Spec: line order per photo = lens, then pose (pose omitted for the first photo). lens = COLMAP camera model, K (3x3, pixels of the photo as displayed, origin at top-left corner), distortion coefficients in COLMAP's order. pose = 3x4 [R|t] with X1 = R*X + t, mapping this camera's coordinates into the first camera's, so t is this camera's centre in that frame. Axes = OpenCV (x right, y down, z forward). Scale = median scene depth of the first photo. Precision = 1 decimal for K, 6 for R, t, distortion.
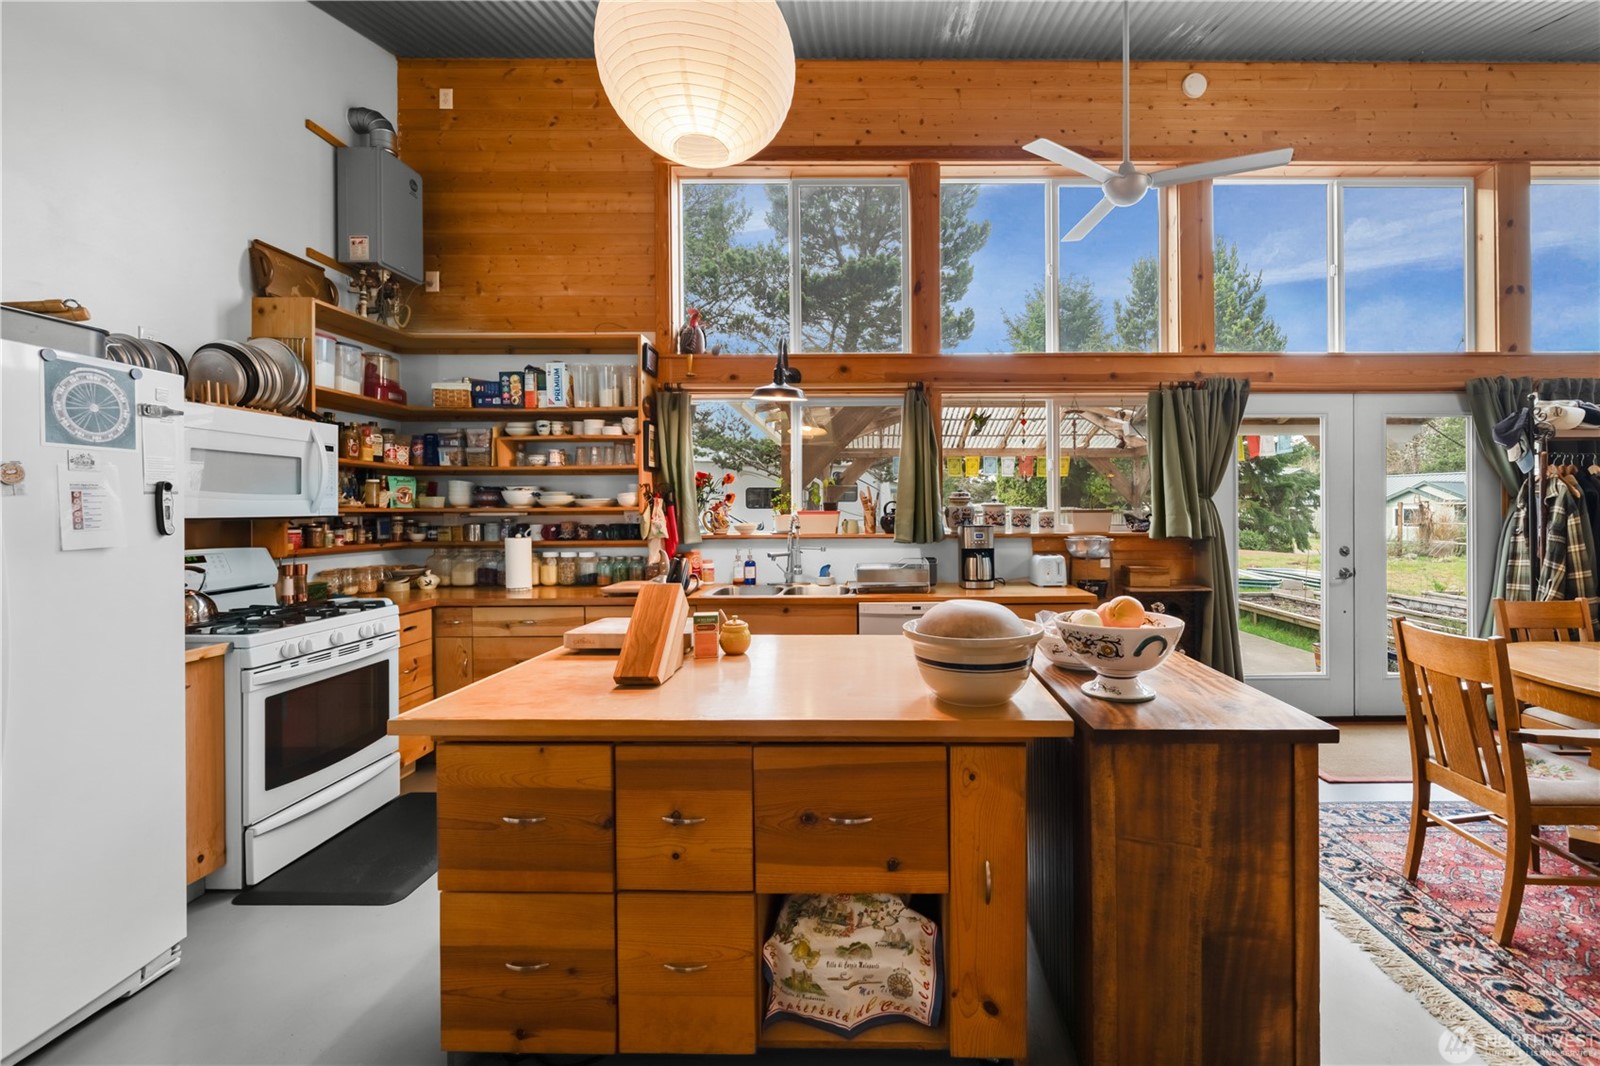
lens RADIAL K [[681.1, 0, 867.4], [0, 681.1, 506.0], [0, 0, 1]] dist [-0.000421, 0.000574]
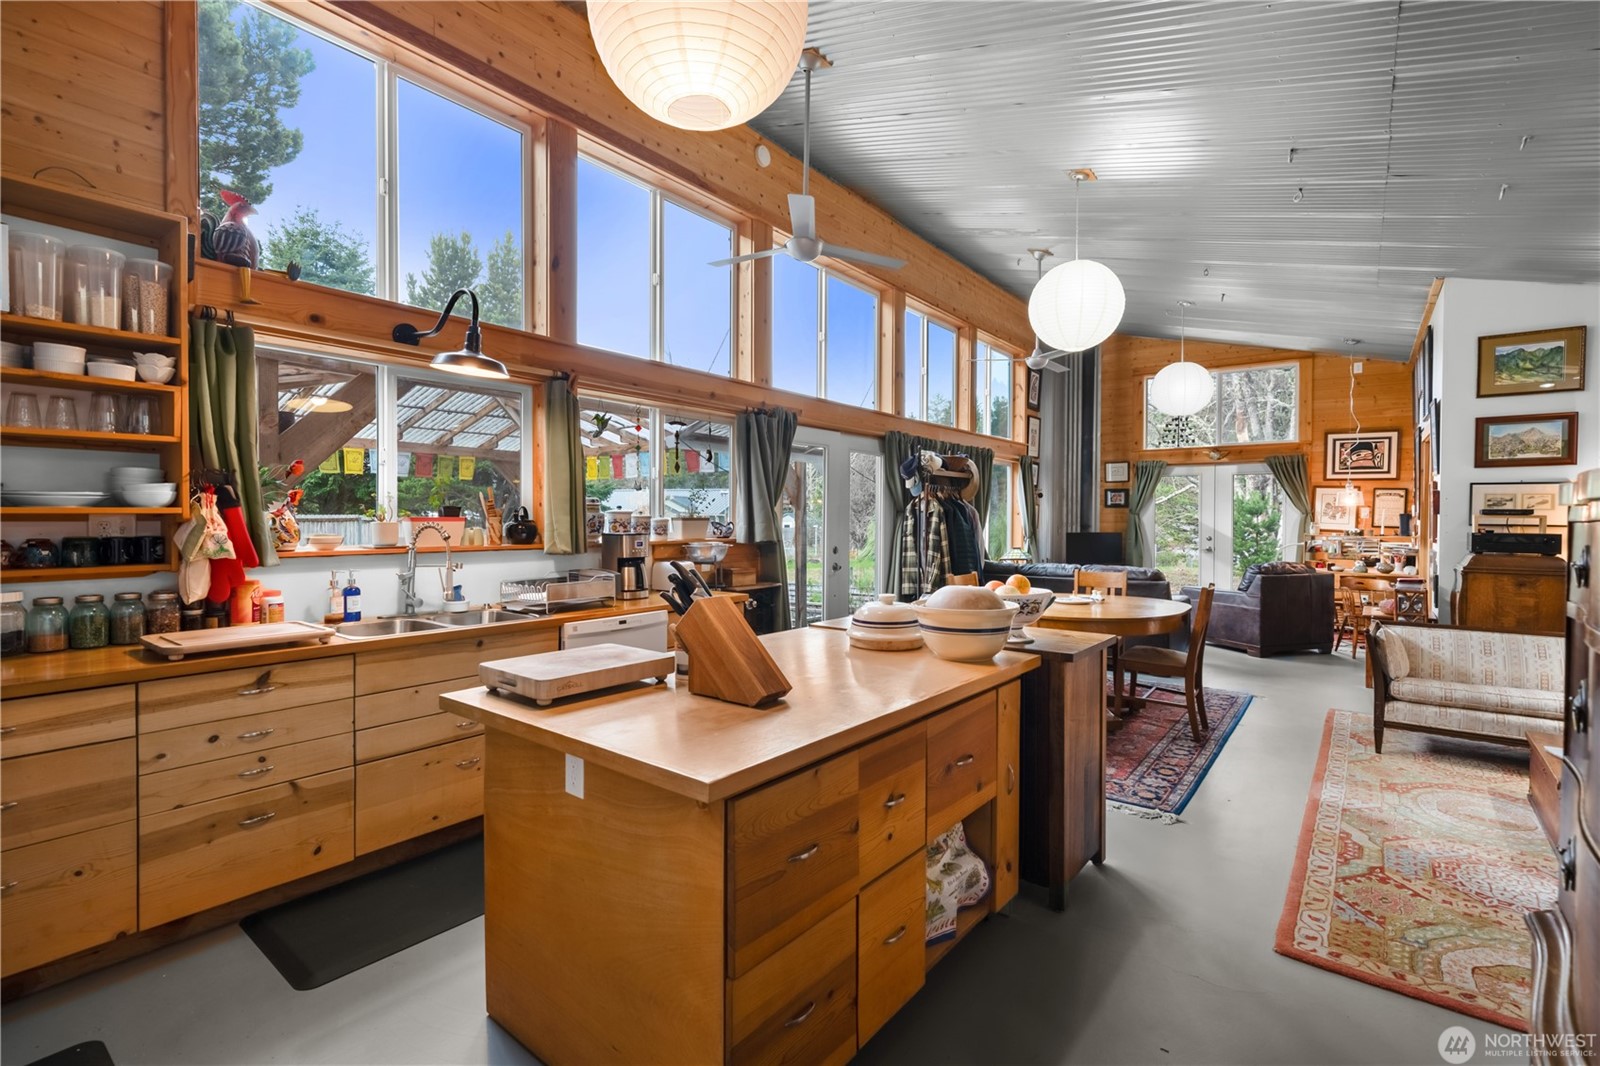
lens RADIAL K [[747.4, 0, 804.3], [0, 747.4, 530.3], [0, 0, 1]] dist [0.007309, -0.001489]
pose [[0.600036, -0.006731, 0.799945, -0.554631], [-0.009738, 0.999829, 0.015718, 0.005328], [-0.799914, -0.017221, 0.599868, 0.173669]]
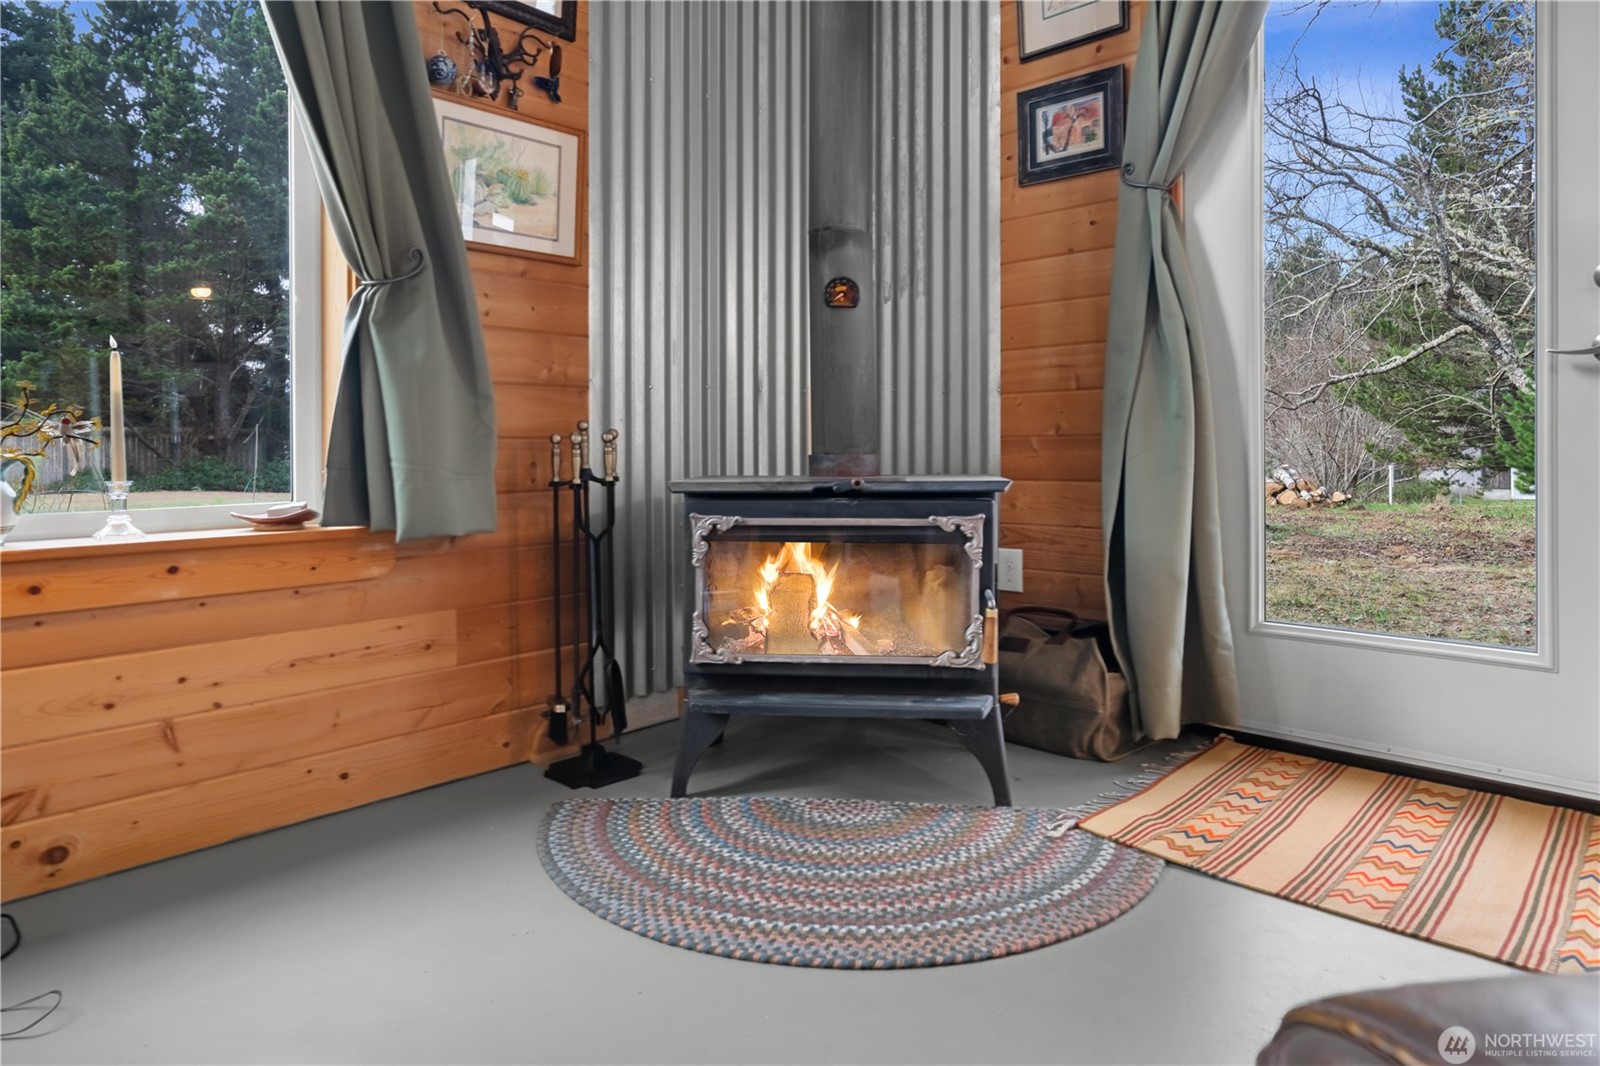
lens RADIAL K [[930.2, 0, 851.4], [0, 930.2, 464.4], [0, 0, 1]] dist [0.009956, 0.003070]
pose [[0.675162, -0.011050, 0.737587, 1.717340], [-0.000624, 0.999879, 0.015550, 0.151171], [-0.737669, -0.010959, 0.675073, 0.565245]]
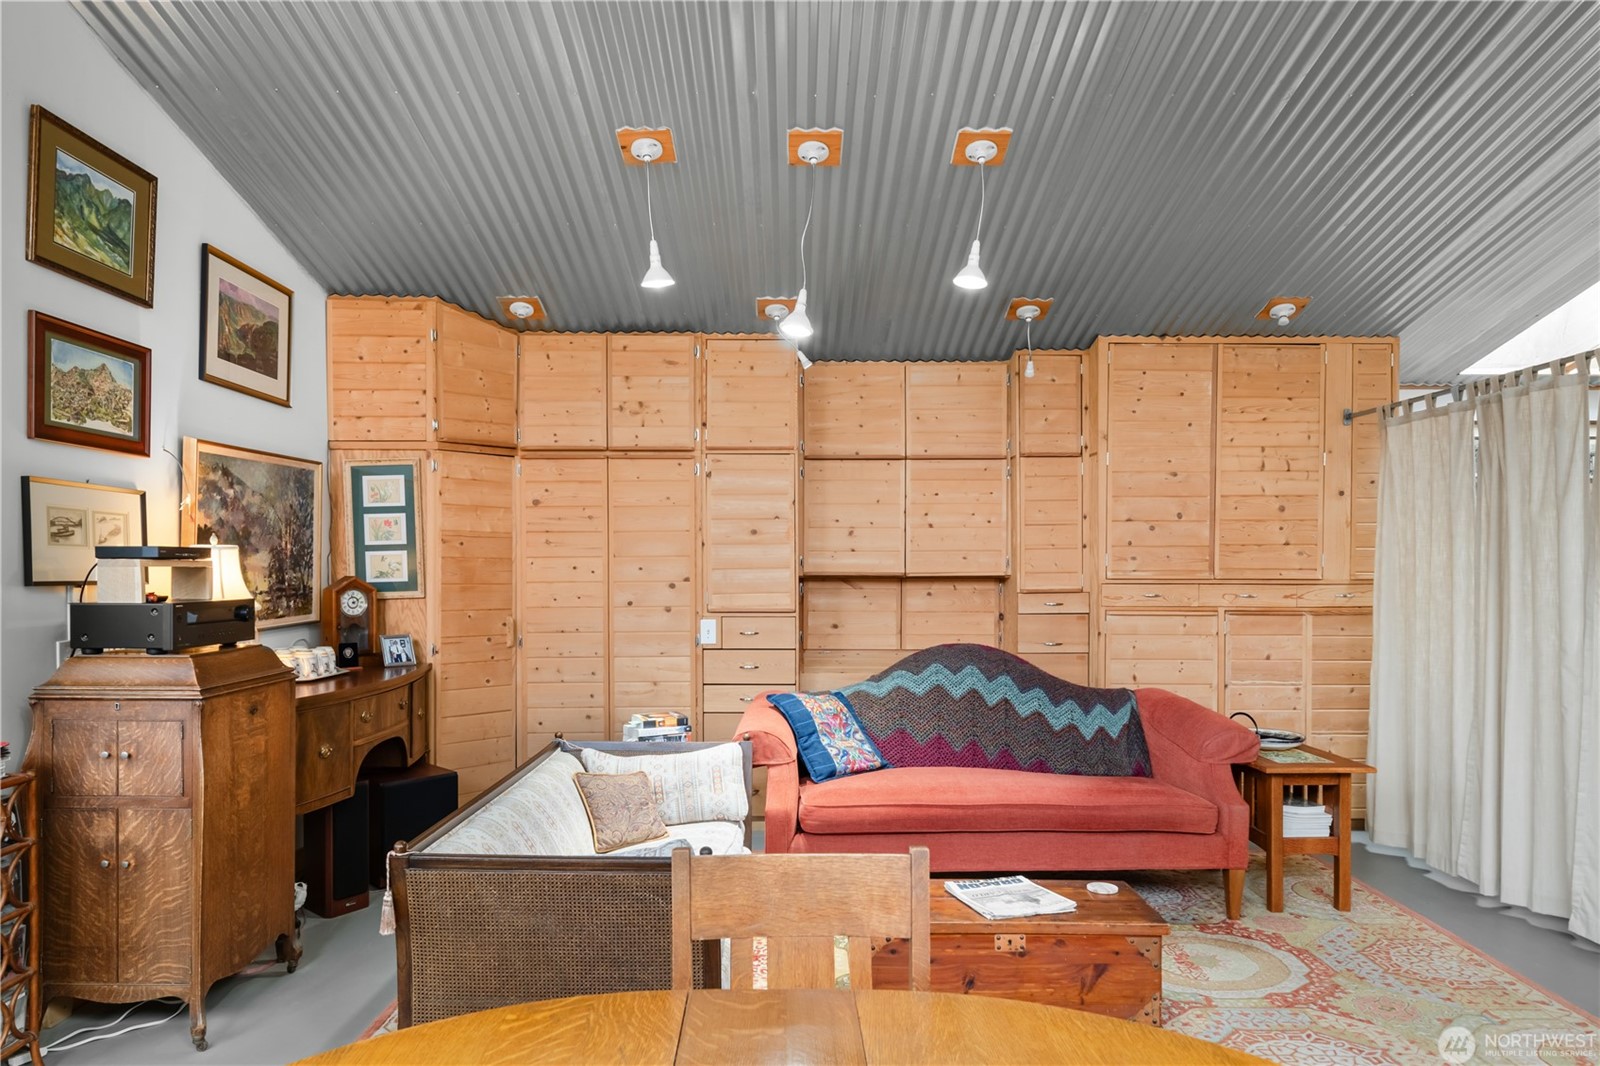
lens RADIAL K [[1014.0, 0, 822.8], [0, 1014.0, 576.1], [0, 0, 1]] dist [0.008314, 0.001222]
pose [[-0.999960, 0.003318, -0.008305, 0.785900], [0.003243, 0.999954, 0.008989, -0.006078], [0.008335, 0.008961, -0.999925, 0.784600]]
